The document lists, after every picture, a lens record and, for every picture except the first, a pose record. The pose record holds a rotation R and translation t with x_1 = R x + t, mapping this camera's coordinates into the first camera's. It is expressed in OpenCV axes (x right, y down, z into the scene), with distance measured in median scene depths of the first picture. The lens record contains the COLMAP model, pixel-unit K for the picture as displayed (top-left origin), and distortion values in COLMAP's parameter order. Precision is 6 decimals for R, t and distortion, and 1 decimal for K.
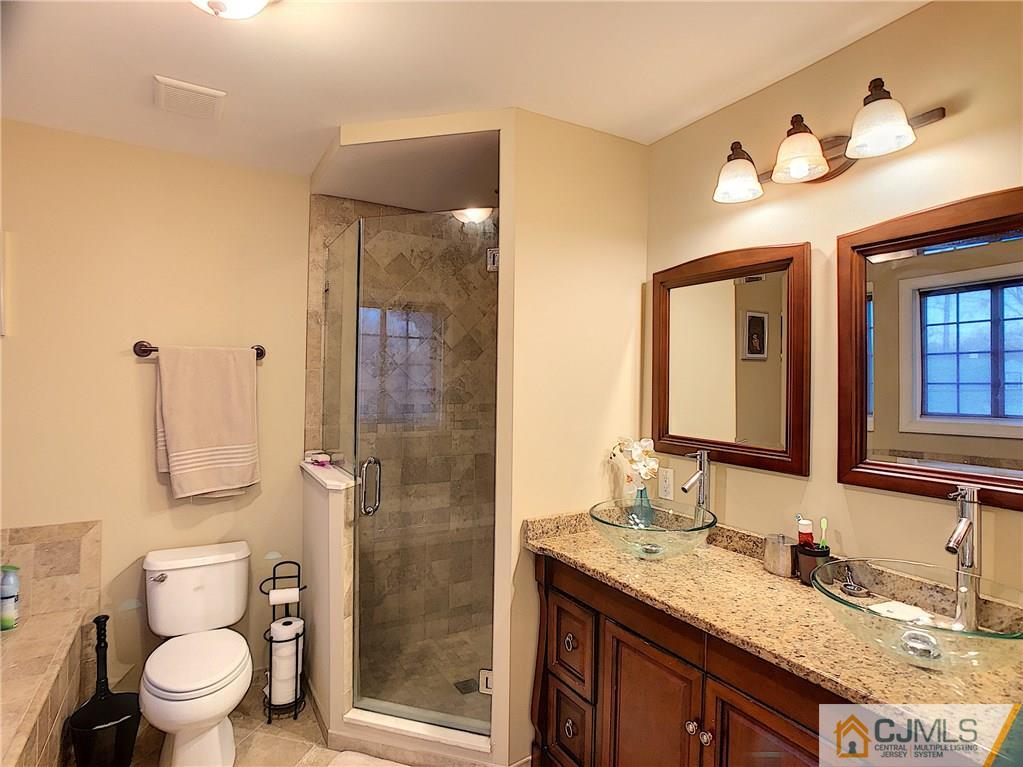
lens RADIAL K [[545.2, 0, 505.5], [0, 545.2, 373.9], [0, 0, 1]] dist [-0.058005, 0.030294]
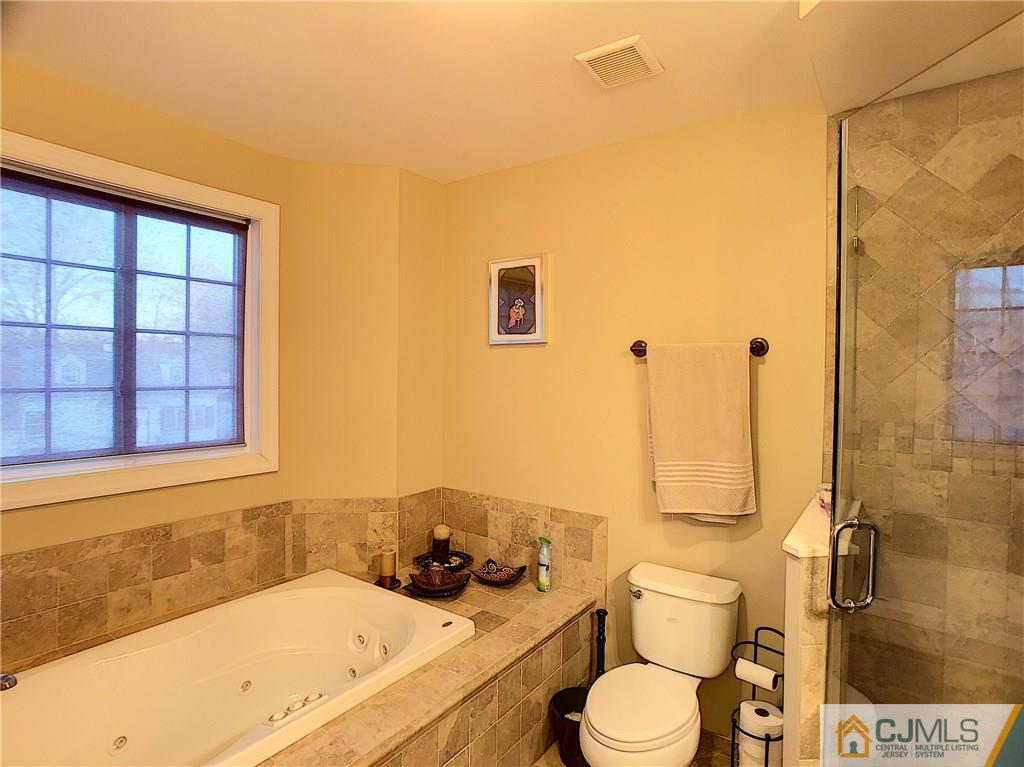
lens RADIAL K [[545.8, 0, 506.0], [0, 545.8, 373.9], [0, 0, 1]] dist [-0.058005, 0.030294]
pose [[0.409931, -0.004227, -0.912107, 0.118421], [0.009672, 0.999953, -0.000287, -0.003690], [0.912065, -0.008704, 0.409952, 0.393088]]
